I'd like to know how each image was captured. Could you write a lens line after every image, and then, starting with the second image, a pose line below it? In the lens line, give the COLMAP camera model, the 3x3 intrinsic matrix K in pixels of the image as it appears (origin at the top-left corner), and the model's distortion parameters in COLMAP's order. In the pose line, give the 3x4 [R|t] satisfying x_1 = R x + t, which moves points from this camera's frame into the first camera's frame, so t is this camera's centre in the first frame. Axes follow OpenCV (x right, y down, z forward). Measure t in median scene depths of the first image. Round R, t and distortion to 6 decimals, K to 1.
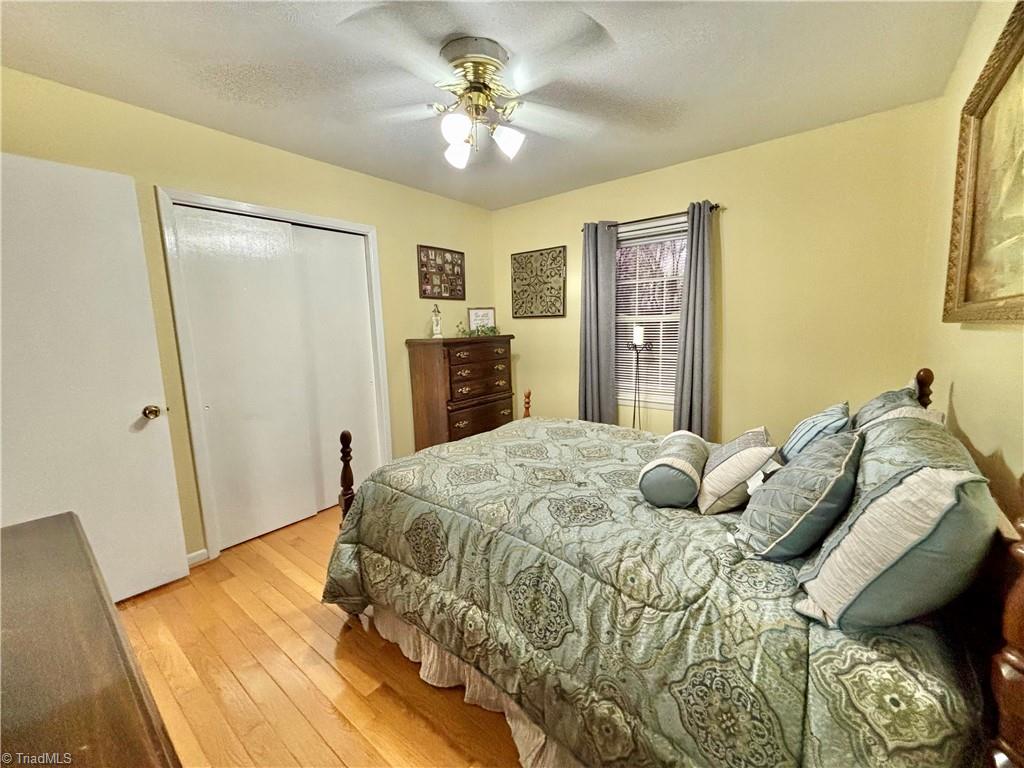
lens RADIAL K [[418.3, 0, 512.0], [0, 418.3, 384.0], [0, 0, 1]] dist [0.022578, -0.000069]
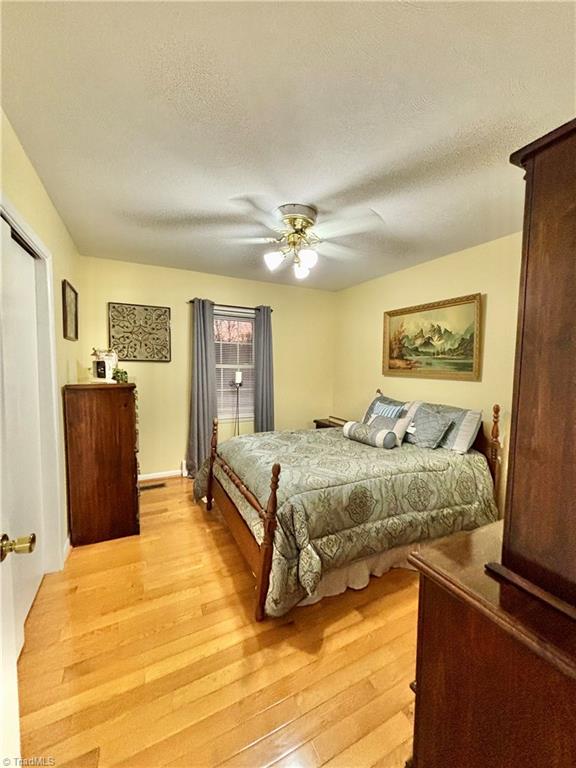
lens RADIAL K [[313.7, 0, 288.0], [0, 313.7, 384.0], [0, 0, 1]] dist [0.022578, -0.000069]
pose [[0.398366, -0.036766, 0.916489, -0.661186], [0.095335, 0.995444, -0.001505, -0.063006], [-0.912259, 0.087973, 0.400056, 0.315000]]
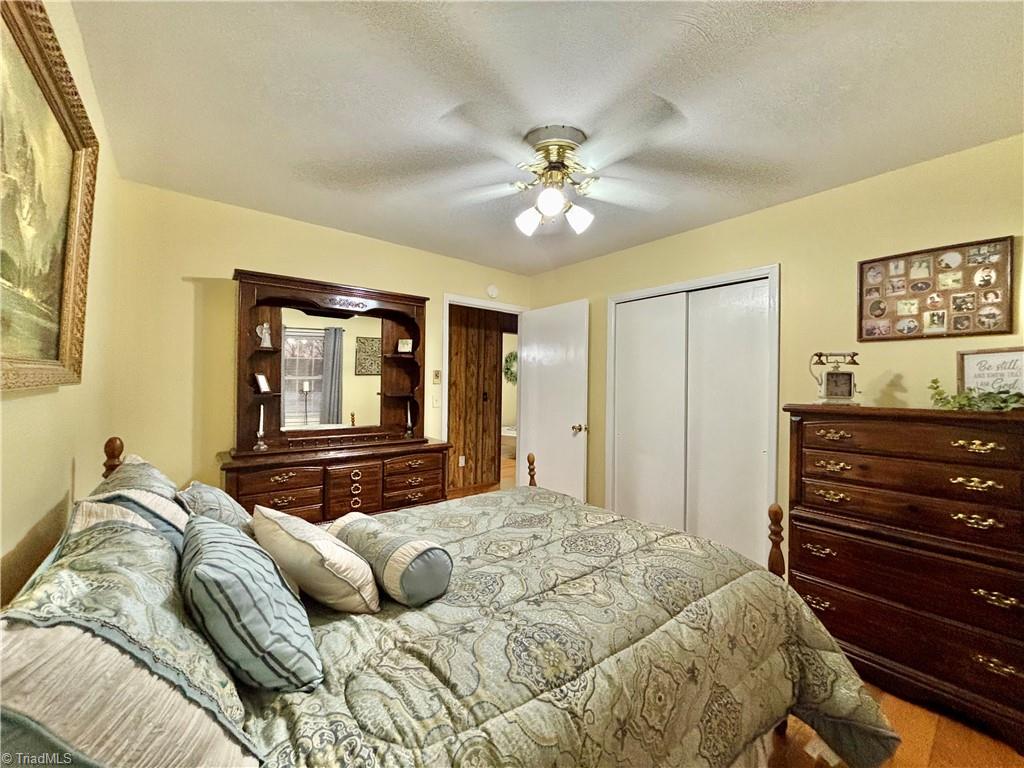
lens RADIAL K [[418.3, 0, 512.0], [0, 418.3, 384.0], [0, 0, 1]] dist [0.022578, -0.000069]
pose [[-0.215476, 0.021492, -0.976273, 0.532136], [-0.145938, 0.987821, 0.053956, -0.097454], [0.965542, 0.154102, -0.209716, 0.626280]]
